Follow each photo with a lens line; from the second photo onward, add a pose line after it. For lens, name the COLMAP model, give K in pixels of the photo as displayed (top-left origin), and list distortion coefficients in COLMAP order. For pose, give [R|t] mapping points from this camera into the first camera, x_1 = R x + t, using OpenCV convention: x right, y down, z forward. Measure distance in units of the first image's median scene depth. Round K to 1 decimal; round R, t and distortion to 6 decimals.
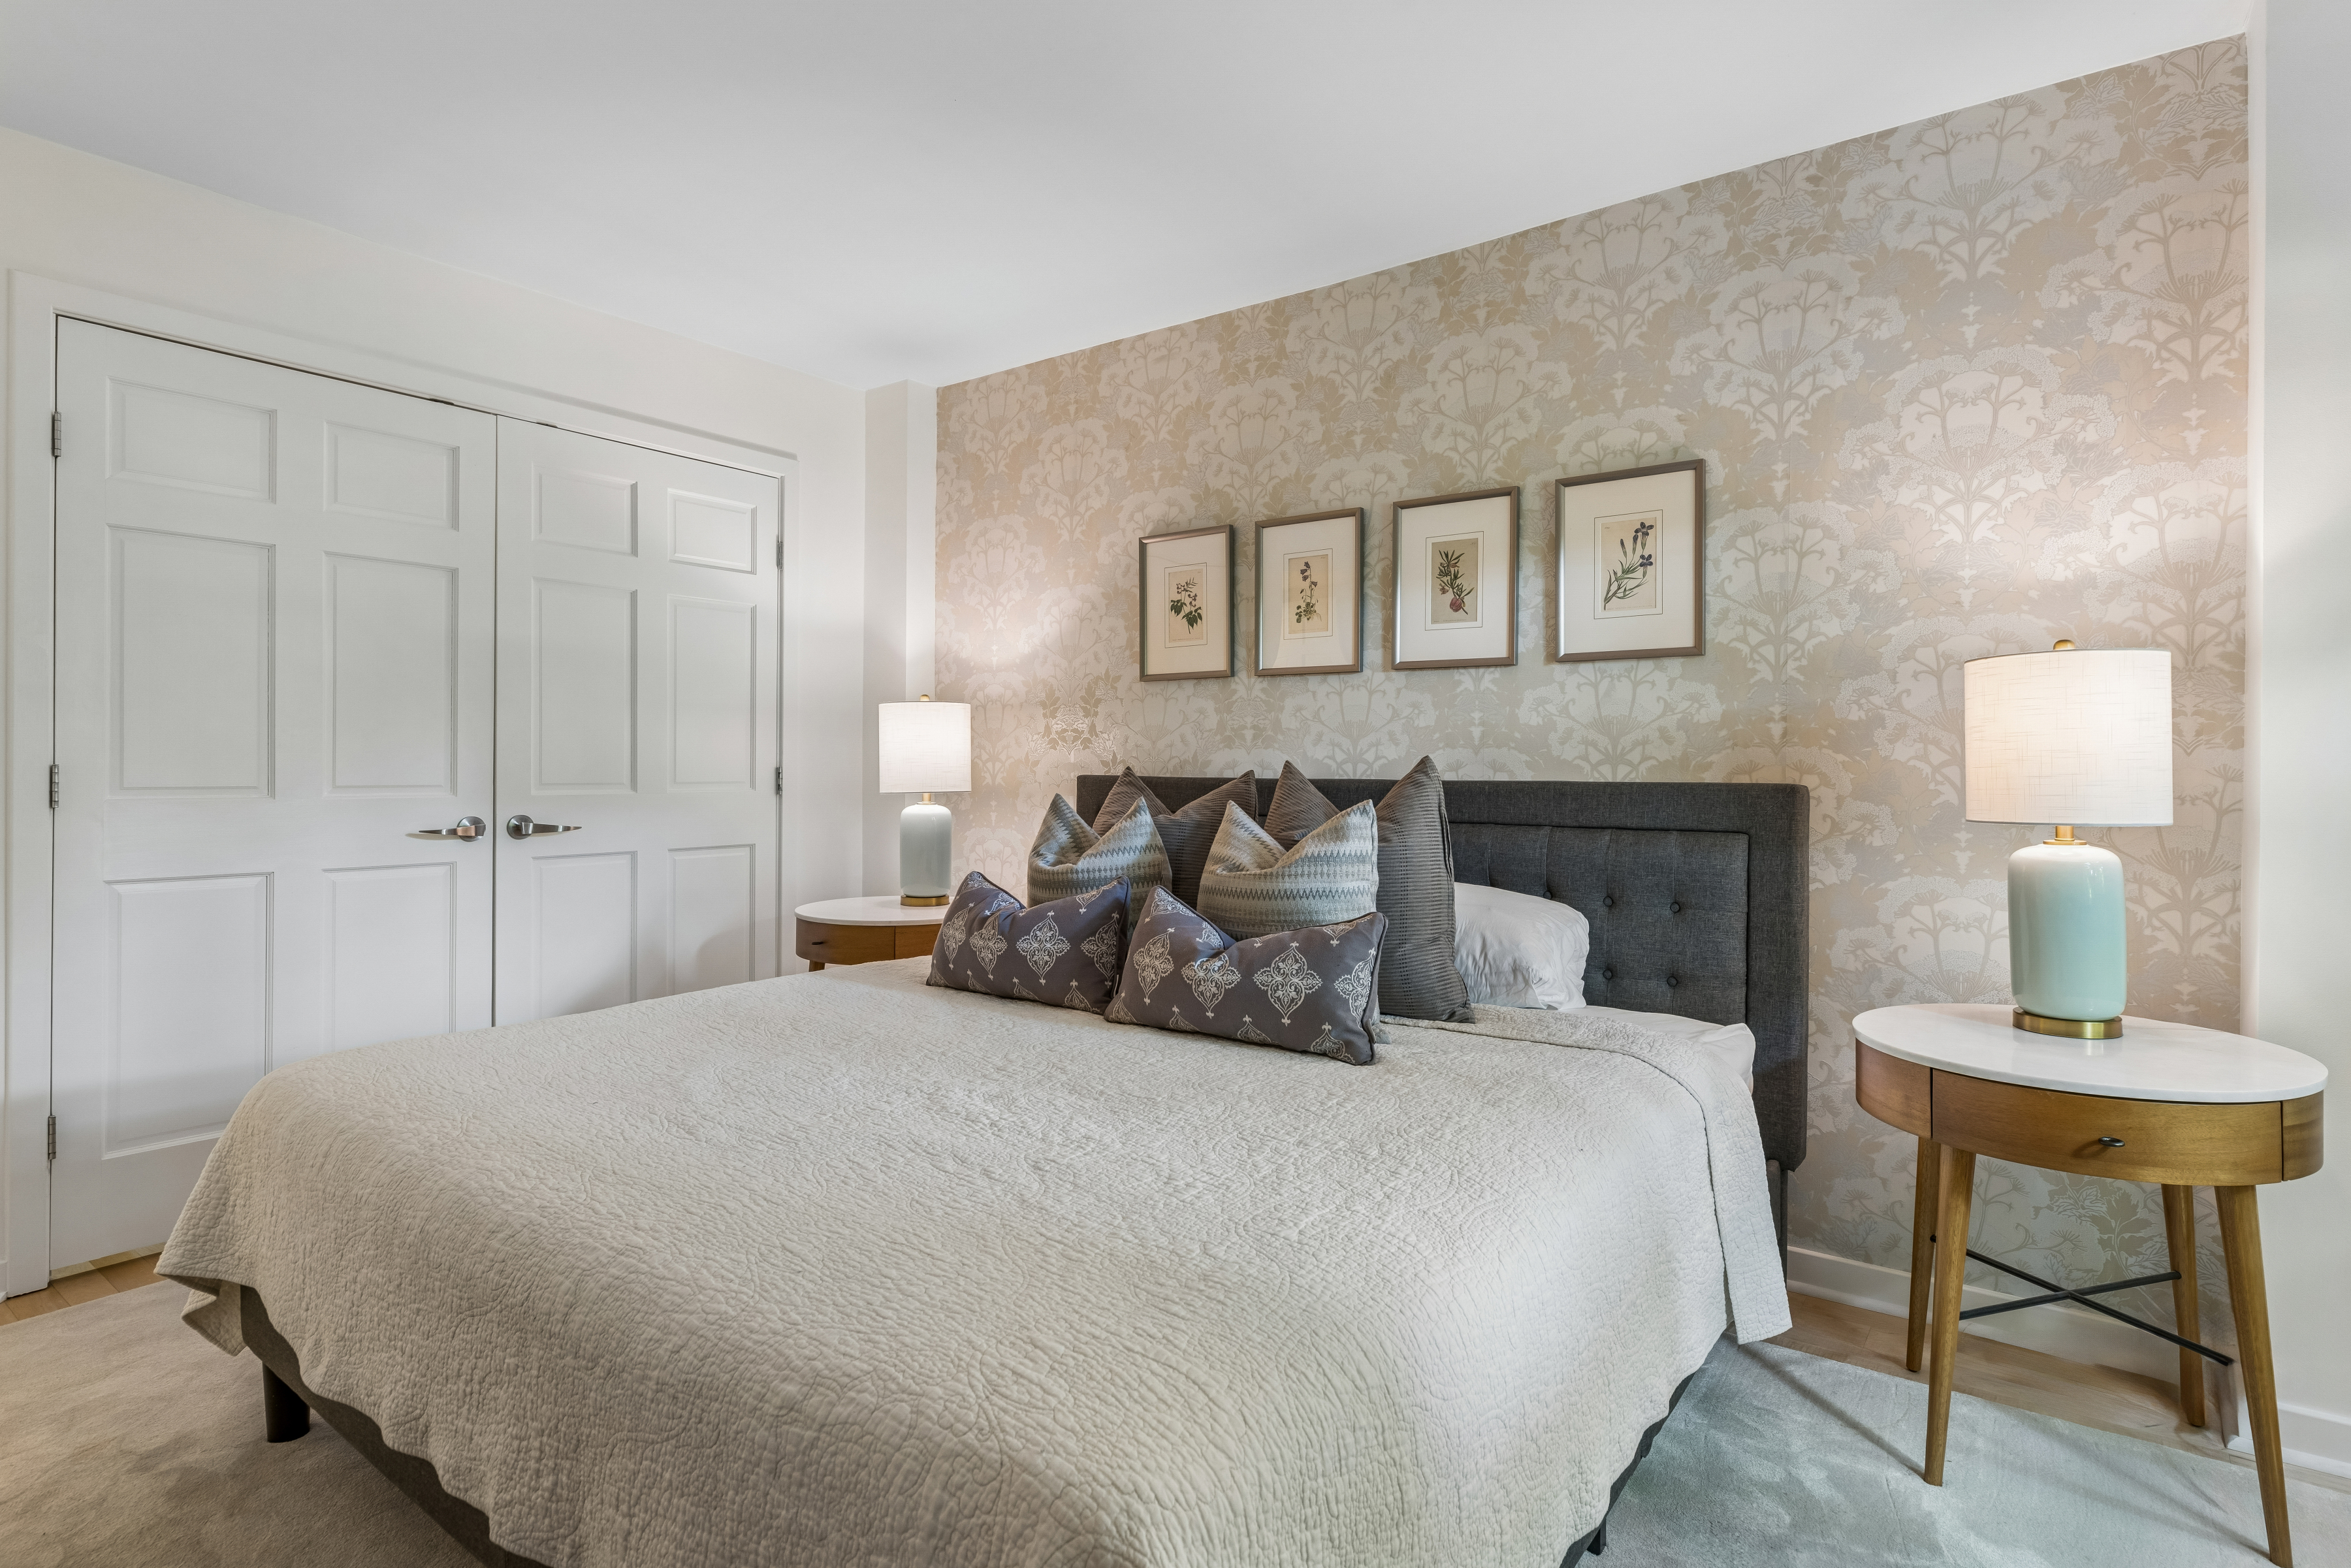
lens RADIAL K [[1170.2, 0, 1187.0], [0, 1170.2, 787.3], [0, 0, 1]] dist [-0.003560, -0.000227]
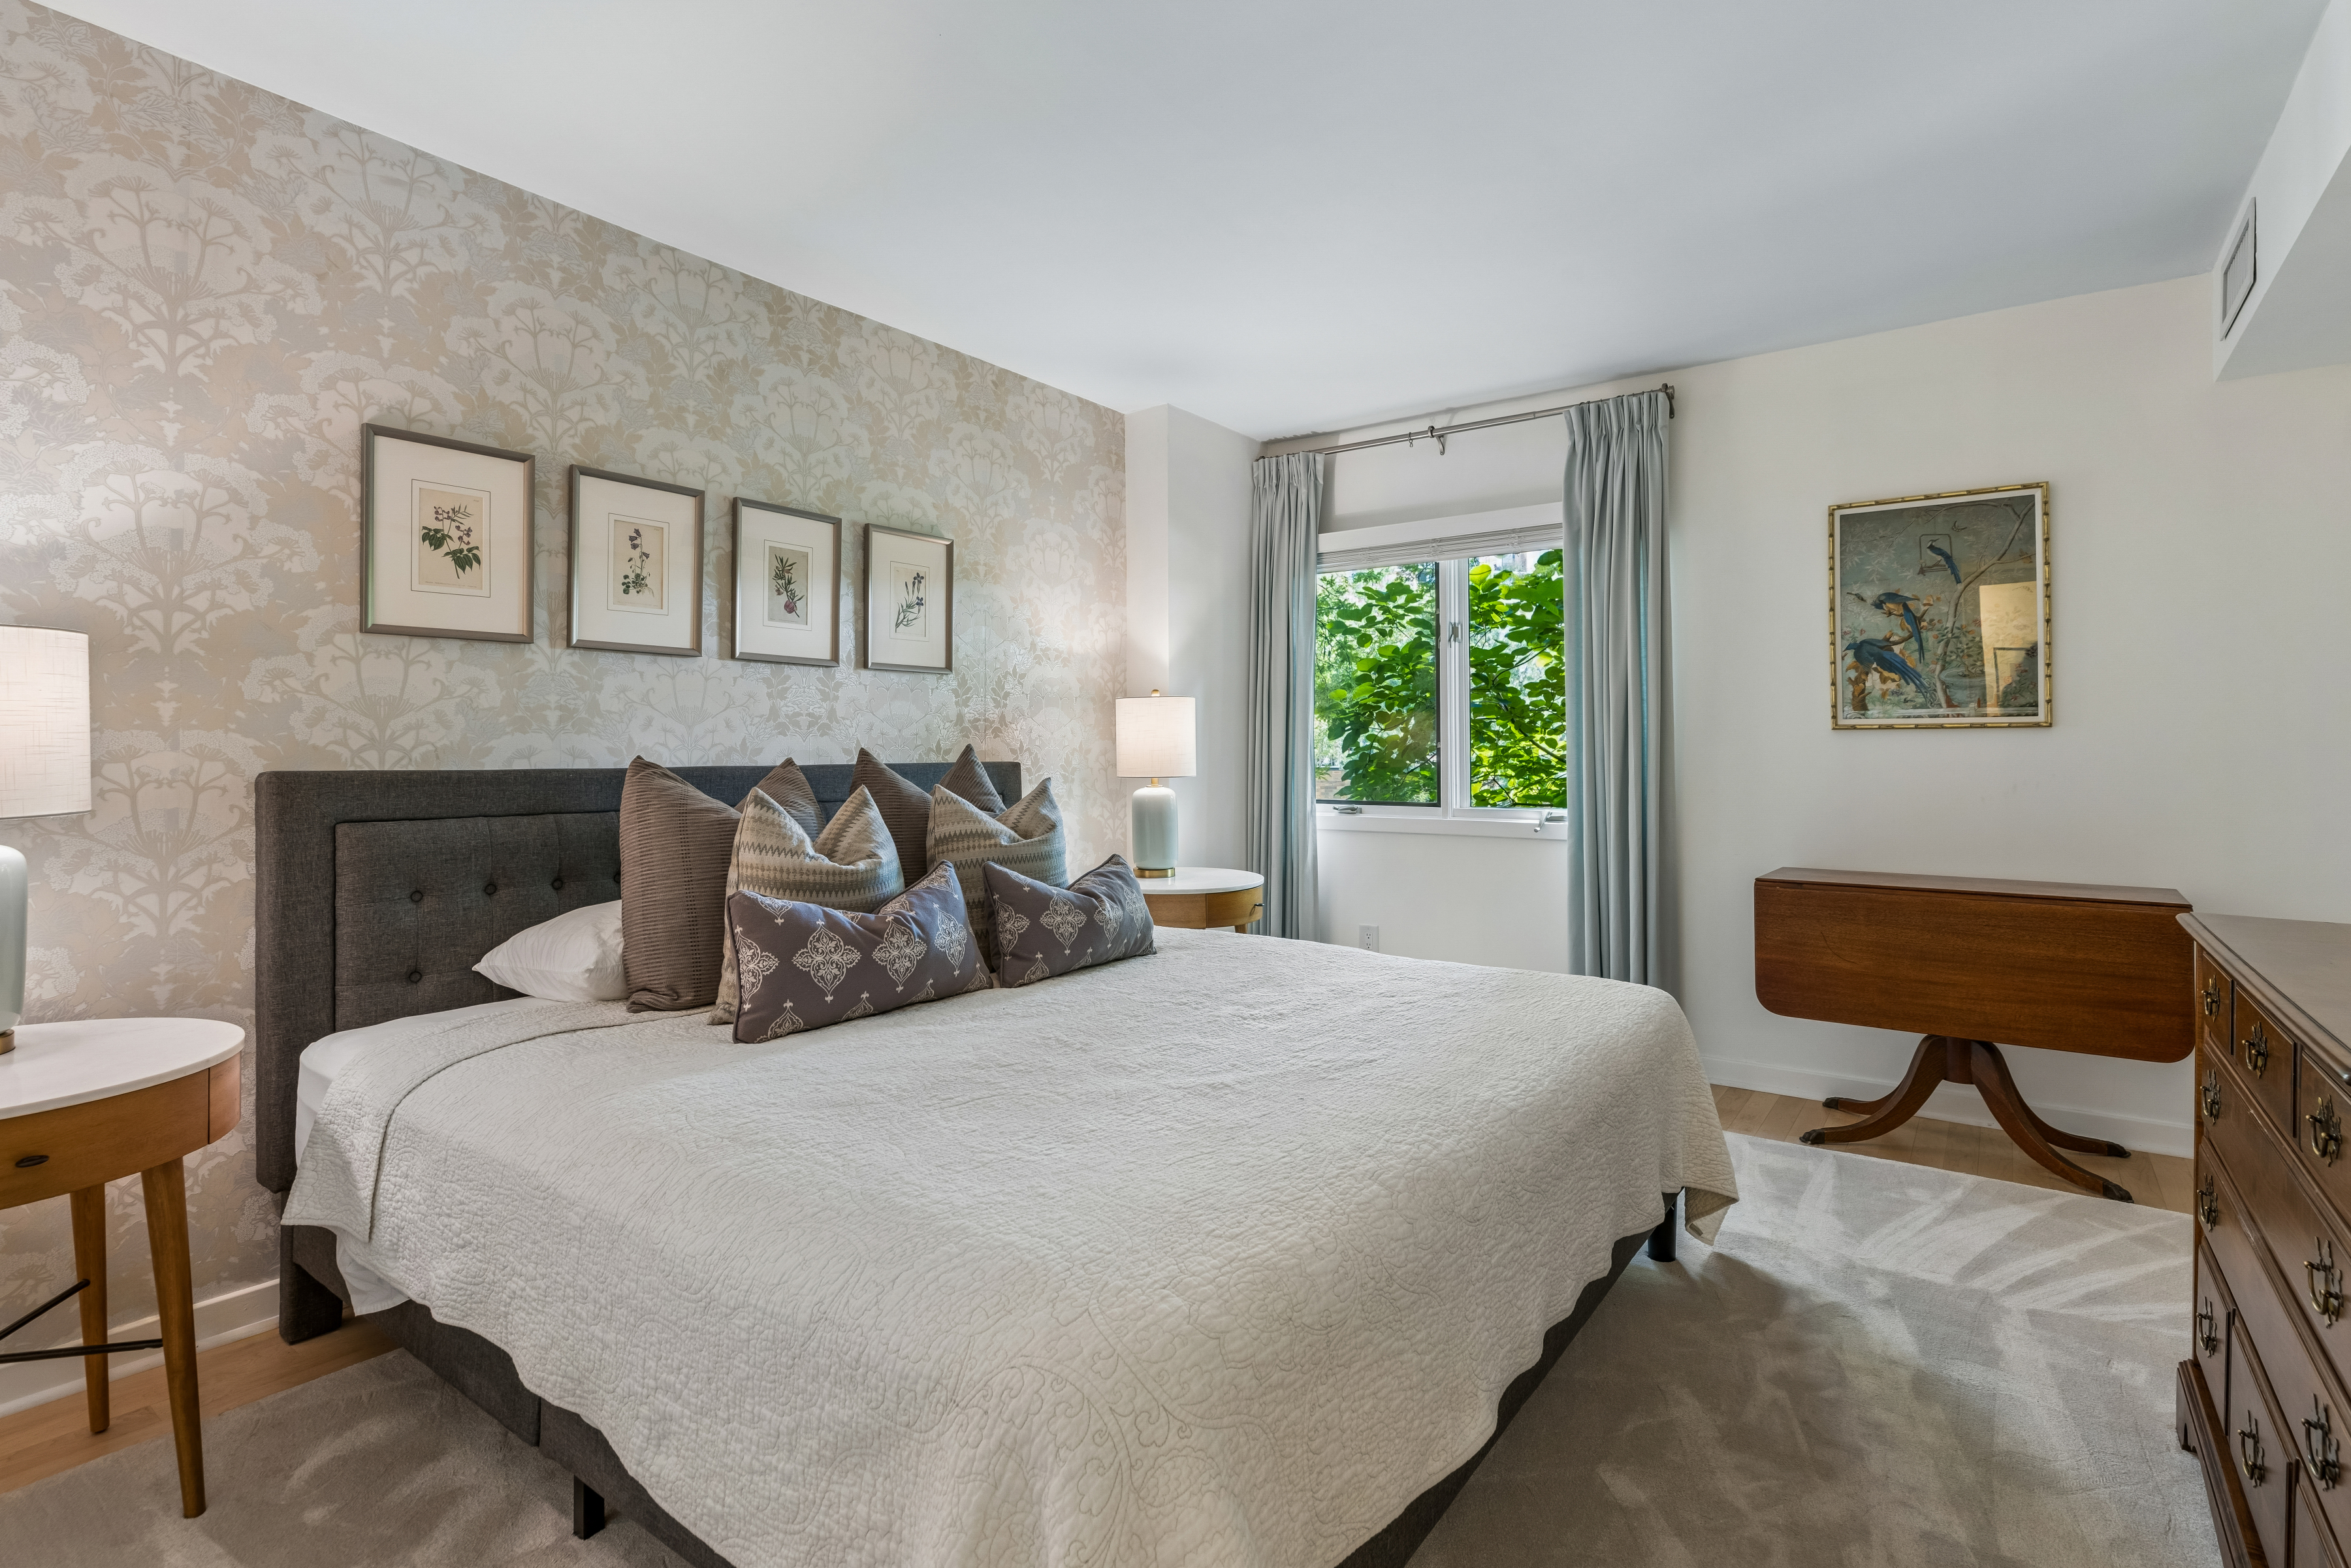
lens RADIAL K [[1179.0, 0, 1180.1], [0, 1179.0, 752.8], [0, 0, 1]] dist [-0.000443, -0.000615]
pose [[-0.021589, -0.007100, 0.999742, -0.784534], [0.022121, 0.999727, 0.007578, -0.015440], [-0.999522, 0.022279, -0.021426, 0.571550]]
